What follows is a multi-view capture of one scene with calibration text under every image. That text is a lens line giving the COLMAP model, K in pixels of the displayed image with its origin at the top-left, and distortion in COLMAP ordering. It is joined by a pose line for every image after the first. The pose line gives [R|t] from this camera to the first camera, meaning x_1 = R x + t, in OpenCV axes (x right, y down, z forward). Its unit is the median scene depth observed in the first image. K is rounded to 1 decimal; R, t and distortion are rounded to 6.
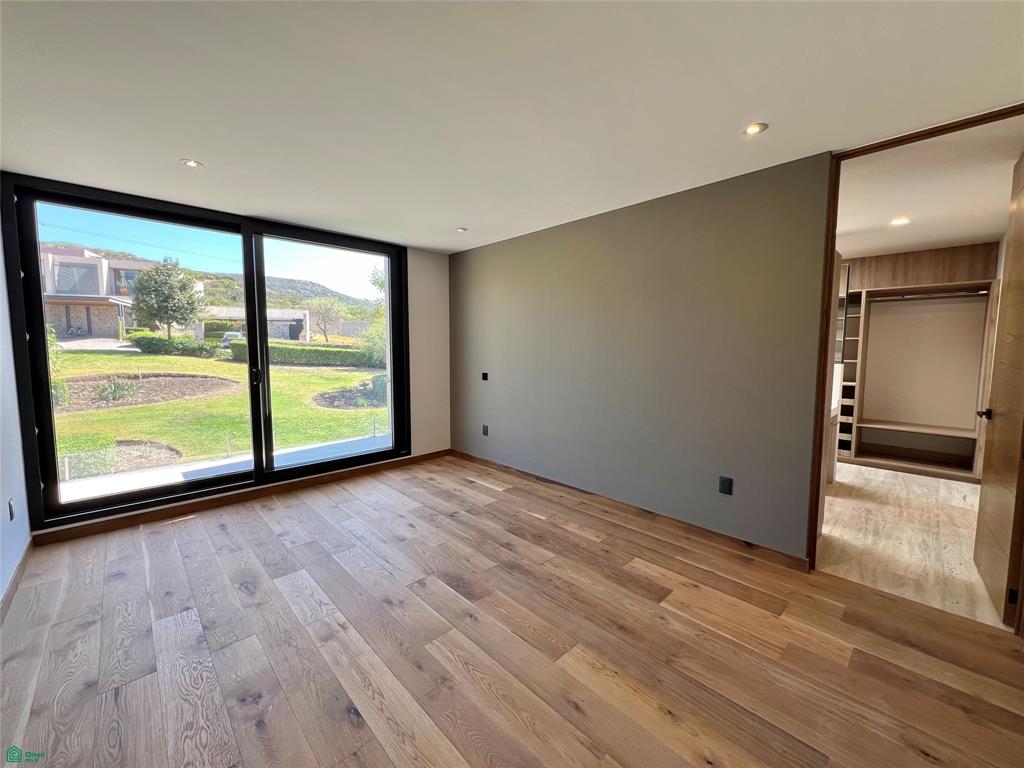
lens RADIAL K [[410.8, 0, 511.9], [0, 410.8, 380.6], [0, 0, 1]] dist [-0.001557, 0.000749]
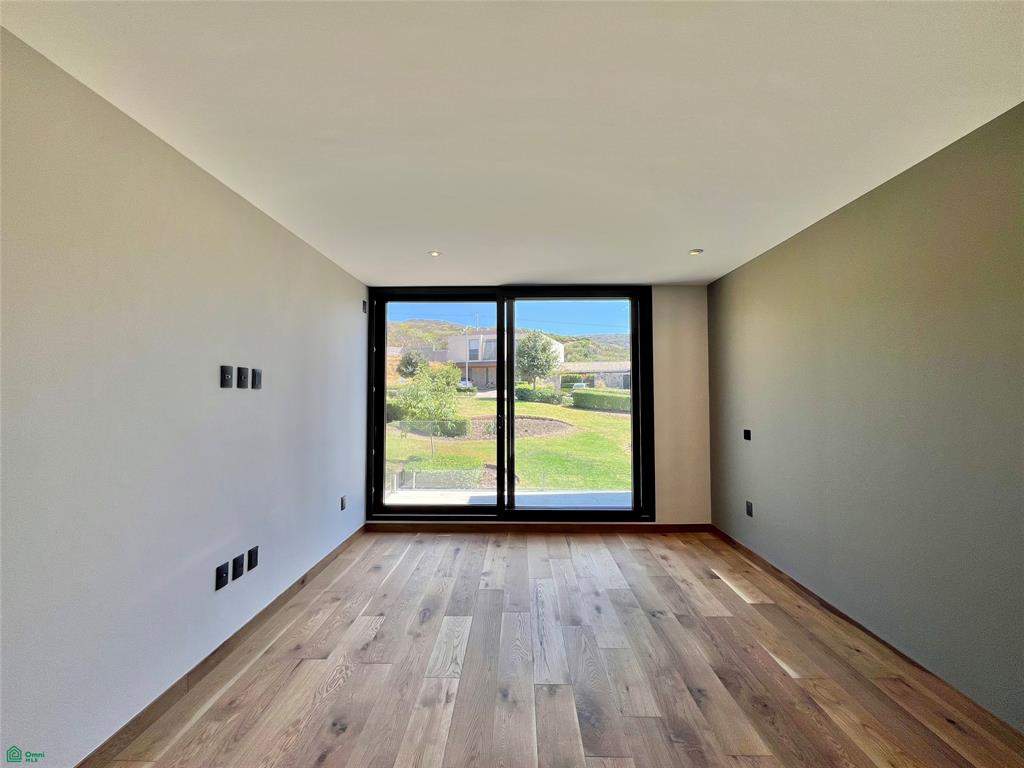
lens RADIAL K [[410.8, 0, 511.9], [0, 410.8, 380.6], [0, 0, 1]] dist [-0.001557, 0.000749]
pose [[0.709148, -0.027838, -0.704510, 0.201055], [-0.055125, 0.993972, -0.094763, -0.016960], [0.702902, 0.106037, 0.703339, 0.210937]]
